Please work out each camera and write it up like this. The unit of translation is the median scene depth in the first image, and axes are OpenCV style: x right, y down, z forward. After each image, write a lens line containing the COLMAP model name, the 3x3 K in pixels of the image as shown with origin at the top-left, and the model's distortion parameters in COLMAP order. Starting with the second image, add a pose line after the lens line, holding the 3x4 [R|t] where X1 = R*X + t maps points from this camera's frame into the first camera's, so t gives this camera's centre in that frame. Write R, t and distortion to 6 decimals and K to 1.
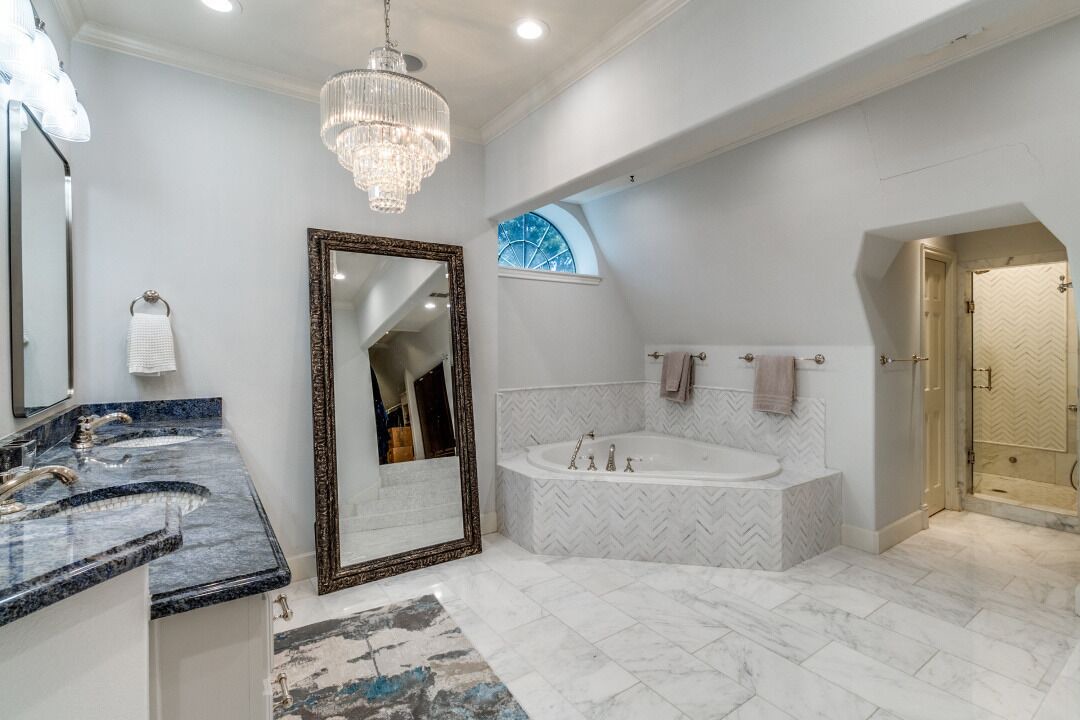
lens RADIAL K [[542.4, 0, 533.7], [0, 542.4, 347.9], [0, 0, 1]] dist [-0.000248, -0.000059]
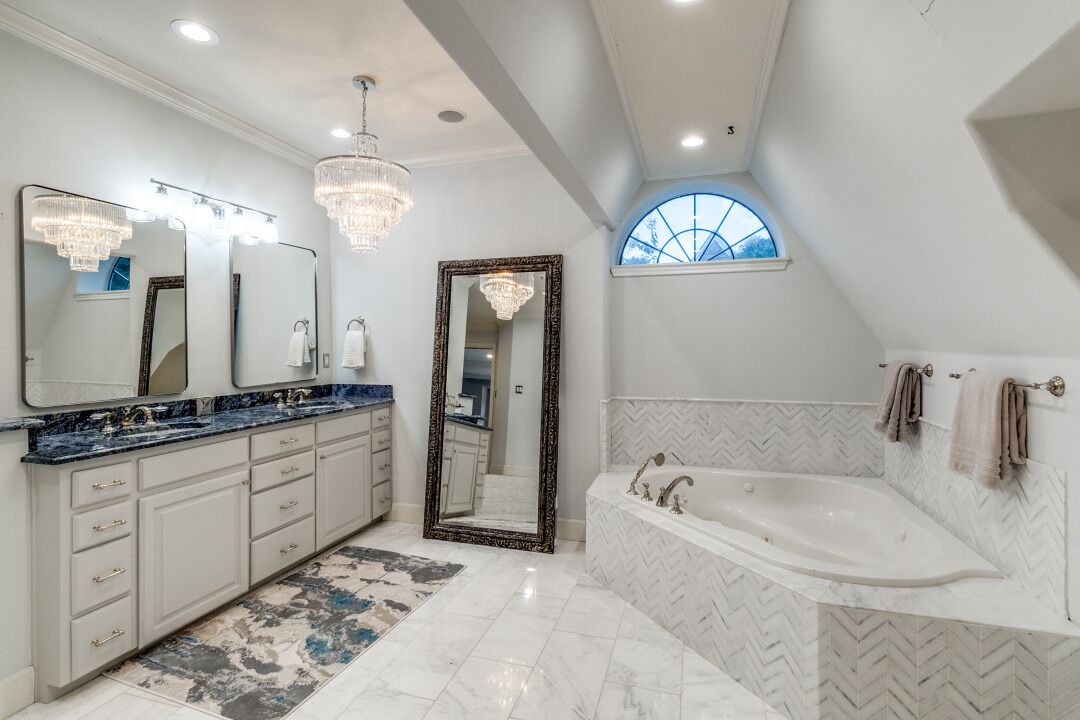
lens RADIAL K [[542.4, 0, 533.7], [0, 542.4, 347.9], [0, 0, 1]] dist [-0.000248, -0.000059]
pose [[0.573826, 0.005832, -0.818957, 0.750729], [-0.000263, 0.999976, 0.006937, -0.018490], [0.818978, -0.003765, 0.573813, 0.403053]]
